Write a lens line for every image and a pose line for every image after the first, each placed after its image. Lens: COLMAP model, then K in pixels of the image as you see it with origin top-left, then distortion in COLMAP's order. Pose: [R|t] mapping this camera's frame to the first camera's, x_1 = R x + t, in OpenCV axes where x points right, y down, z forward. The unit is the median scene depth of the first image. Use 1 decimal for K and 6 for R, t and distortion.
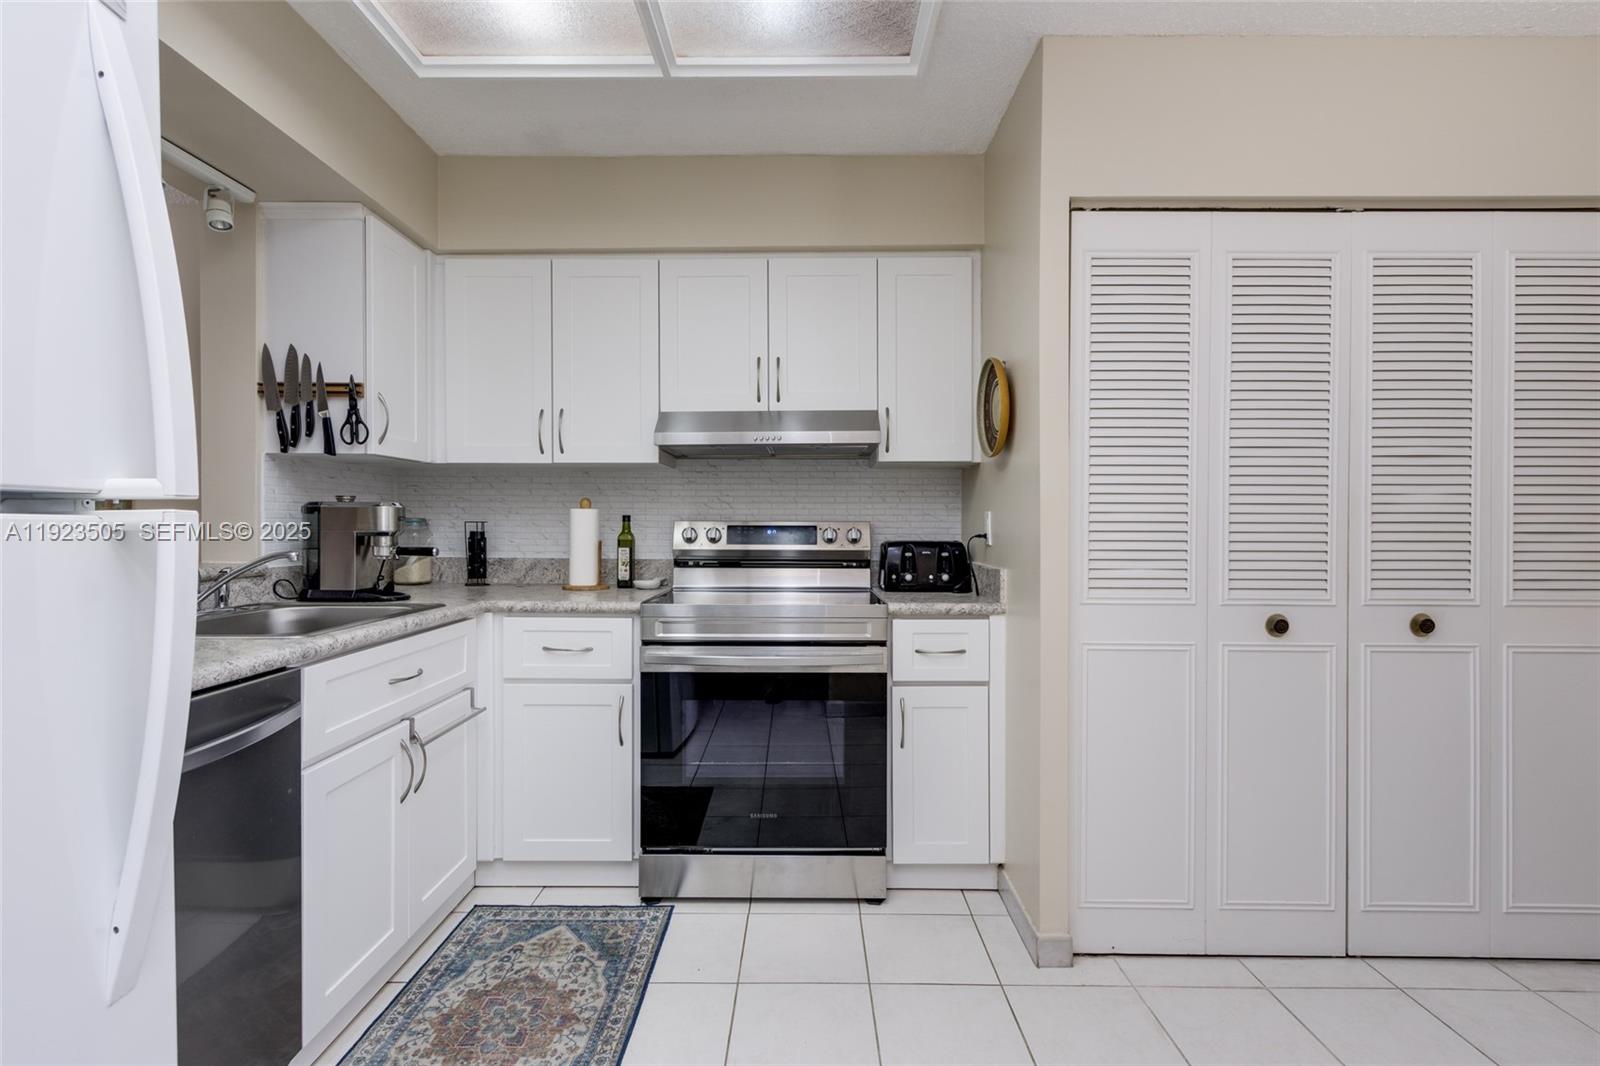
lens RADIAL K [[729.8, 0, 799.9], [0, 729.8, 529.3], [0, 0, 1]] dist [0.002864, -0.000751]
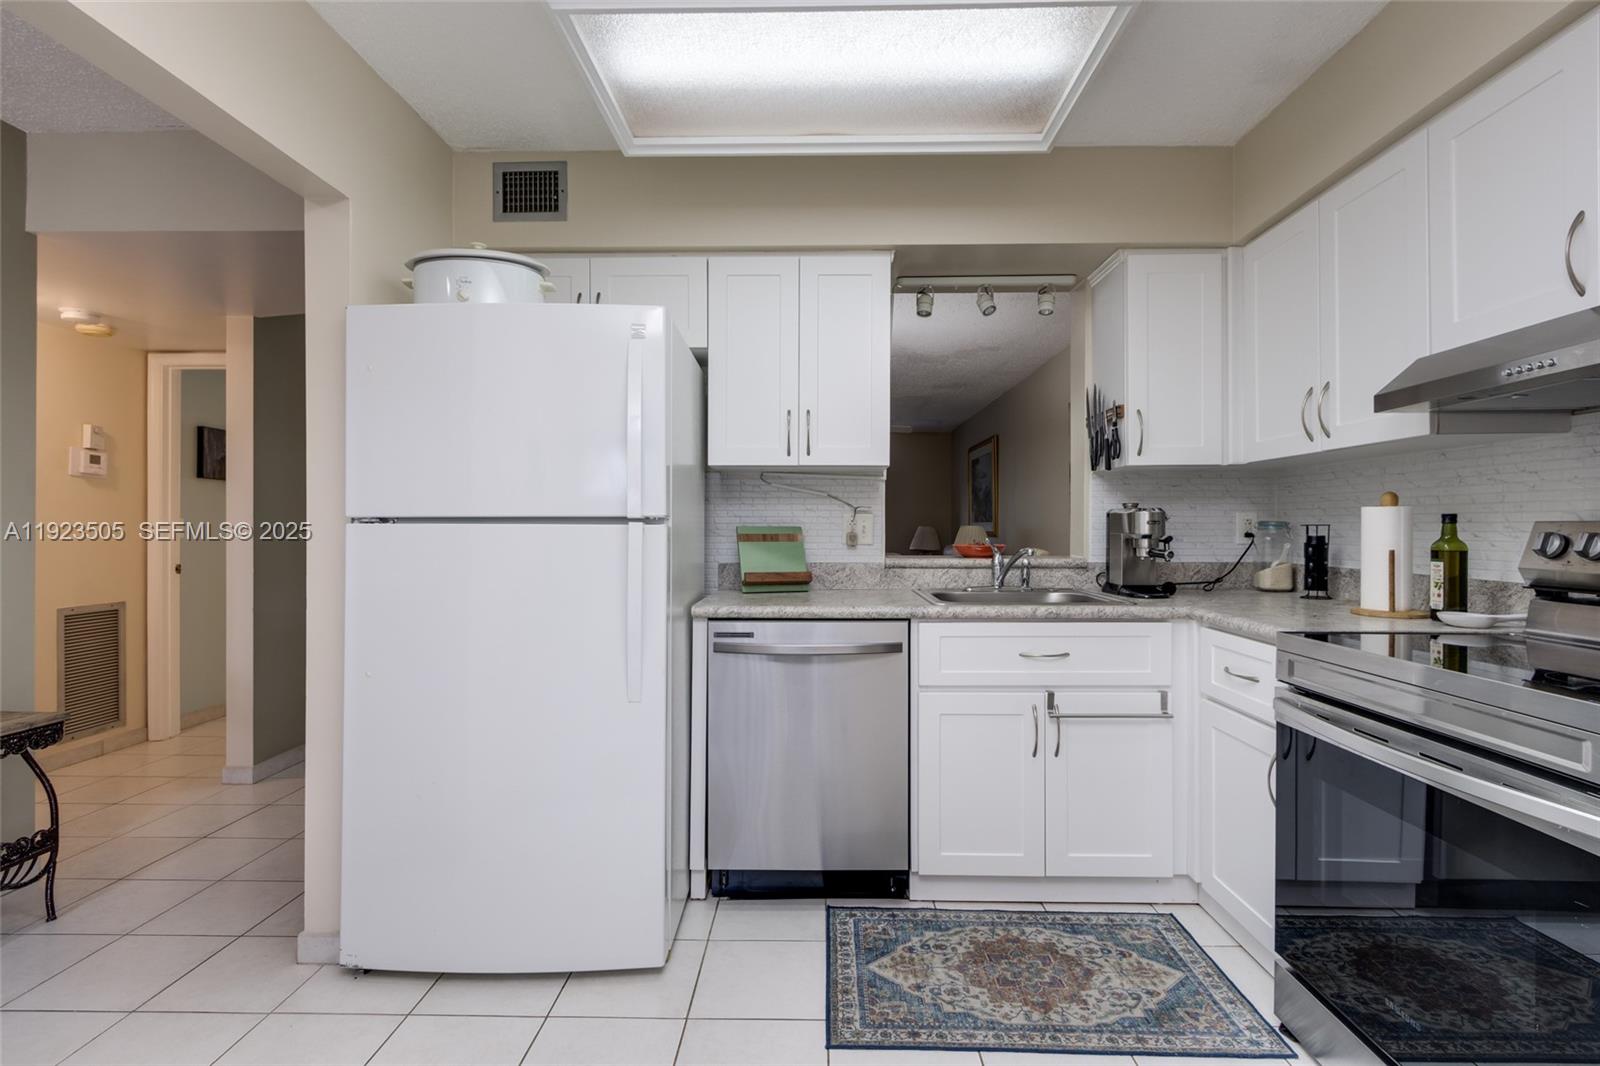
lens RADIAL K [[729.8, 0, 799.9], [0, 729.8, 529.3], [0, 0, 1]] dist [0.002864, -0.000751]
pose [[-0.018737, 0.000396, -0.999824, 0.527266], [-0.006942, 0.999976, 0.000527, -0.001543], [0.999800, 0.006951, -0.018734, 0.489911]]
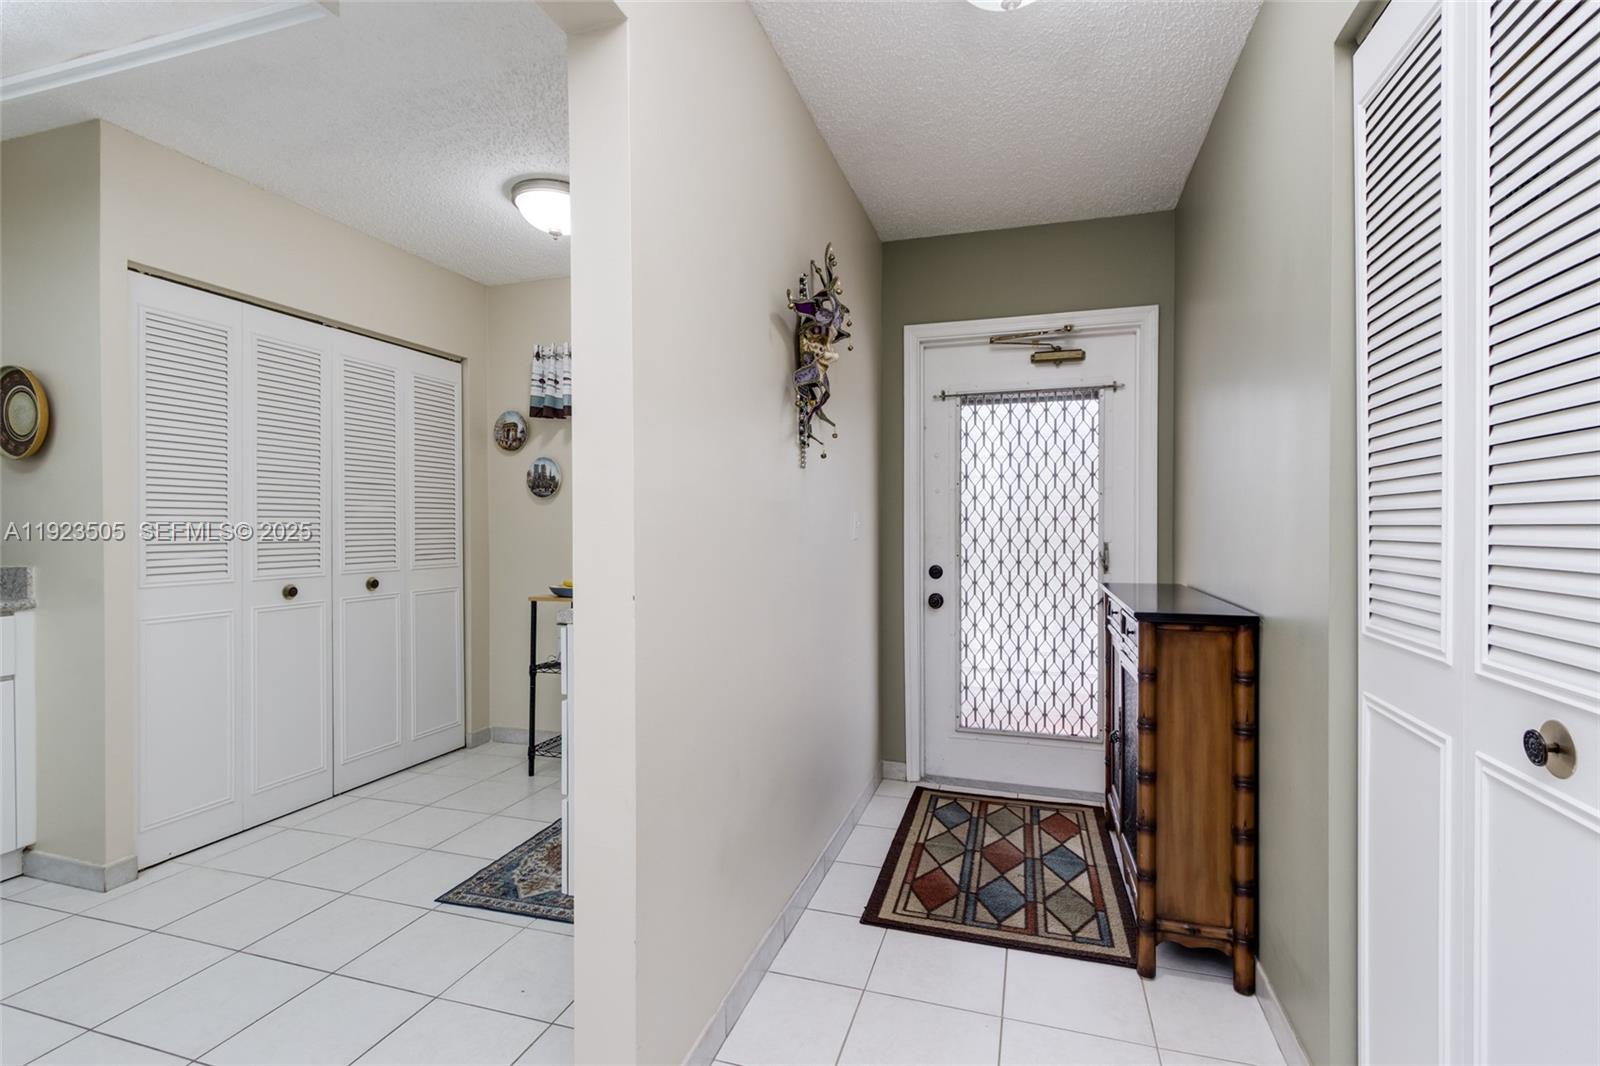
lens RADIAL K [[744.8, 0, 798.3], [0, 744.8, 529.0], [0, 0, 1]] dist [0.011848, 0.000260]
pose [[0.293400, -0.006591, 0.955967, -0.473840], [0.007563, 0.999961, 0.004573, 0.003616], [-0.955960, 0.005888, 0.293438, -0.416407]]
